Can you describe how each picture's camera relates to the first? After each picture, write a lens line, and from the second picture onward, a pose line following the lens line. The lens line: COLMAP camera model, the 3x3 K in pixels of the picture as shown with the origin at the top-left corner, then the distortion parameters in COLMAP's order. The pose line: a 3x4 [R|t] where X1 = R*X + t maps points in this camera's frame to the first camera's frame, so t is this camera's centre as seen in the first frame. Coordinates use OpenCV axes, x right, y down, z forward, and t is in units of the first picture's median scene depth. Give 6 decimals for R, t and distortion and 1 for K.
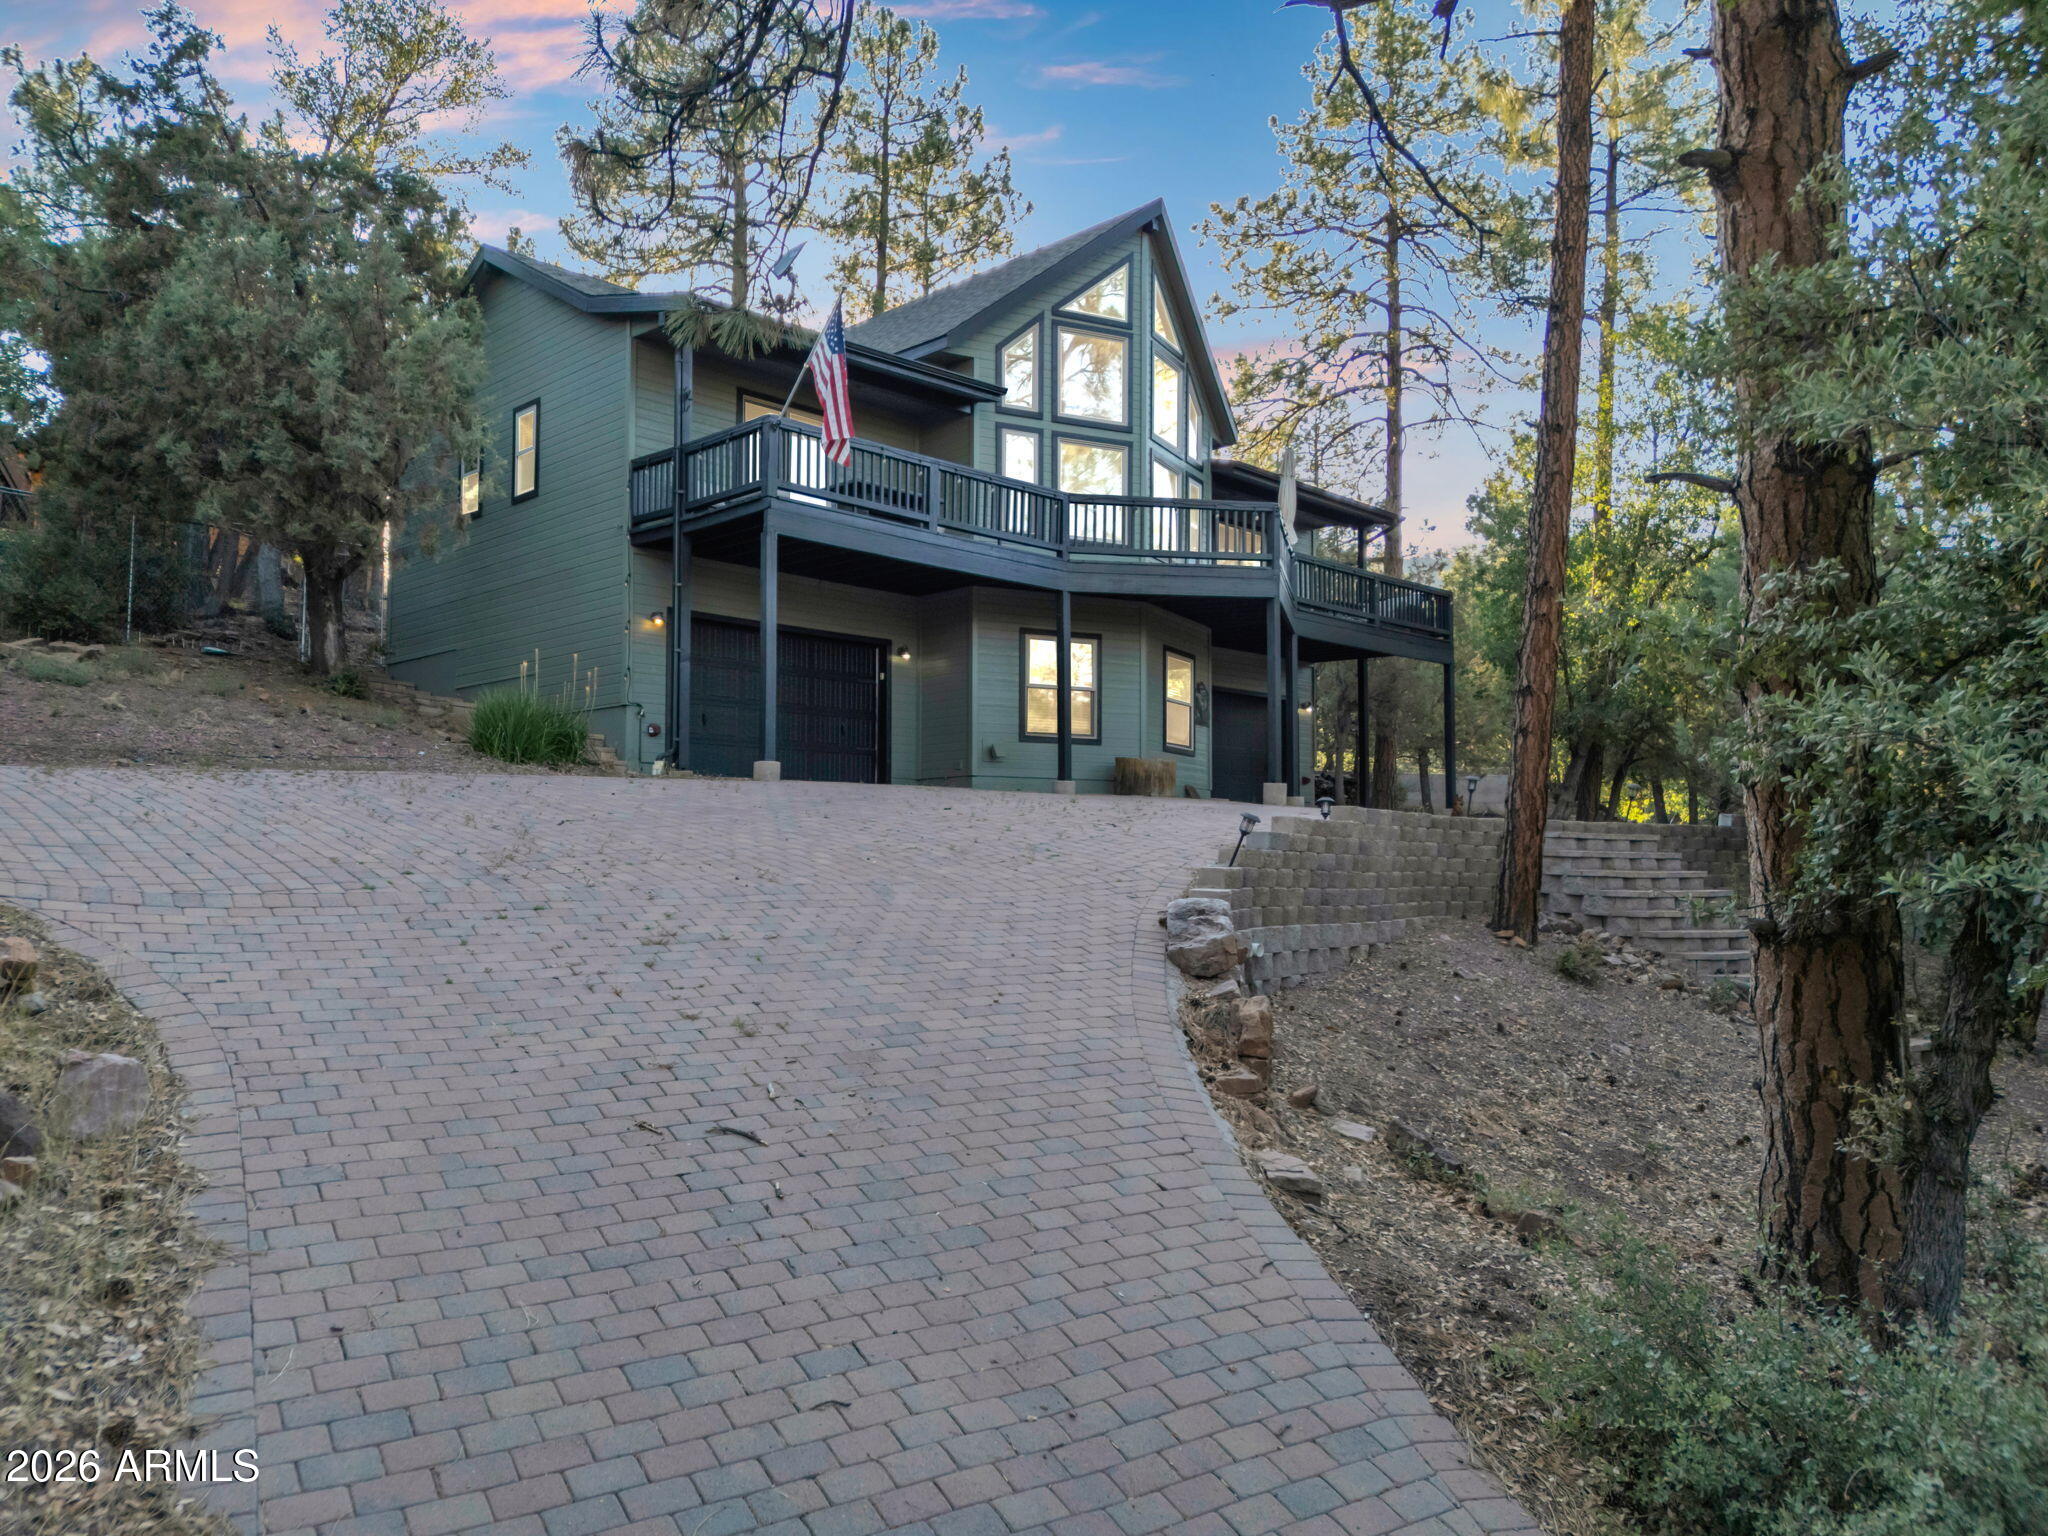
lens RADIAL K [[1603.0, 0, 968.7], [0, 1603.0, 738.5], [0, 0, 1]] dist [0.171328, -0.101845]
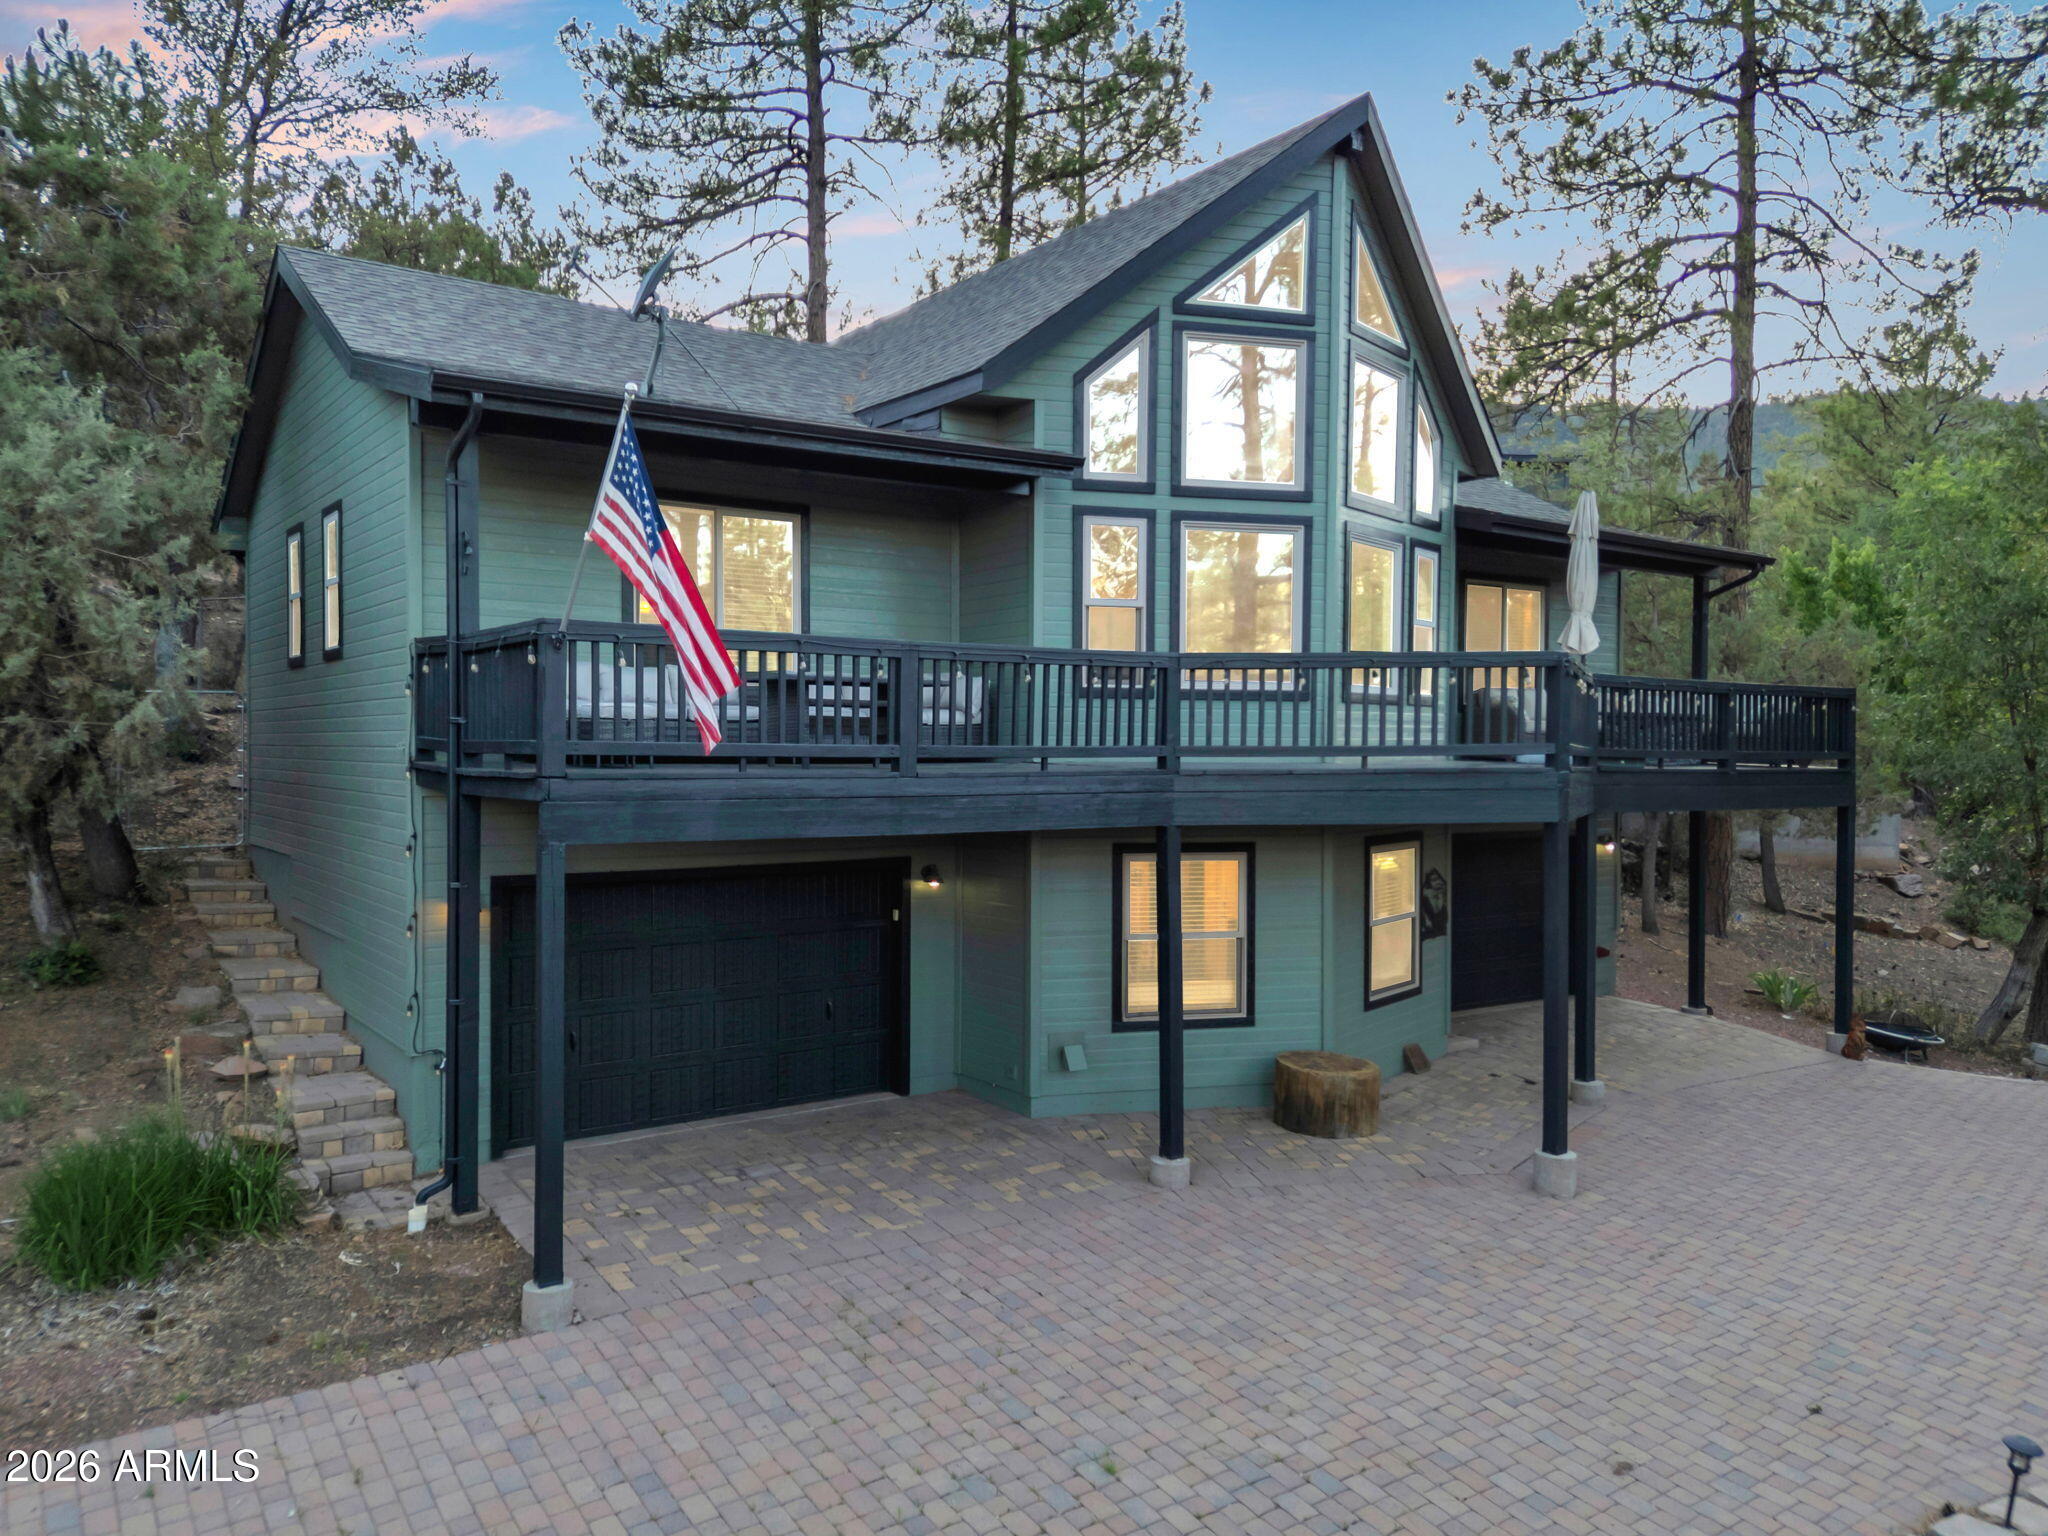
lens RADIAL K [[1563.7, 0, 971.4], [0, 1563.7, 763.1], [0, 0, 1]] dist [0.139050, -0.122965]
pose [[0.986982, 0.000382, -0.160830, 0.063356], [0.015911, 0.994860, 0.100005, -0.136989], [0.160042, -0.101262, 0.981903, 0.350075]]
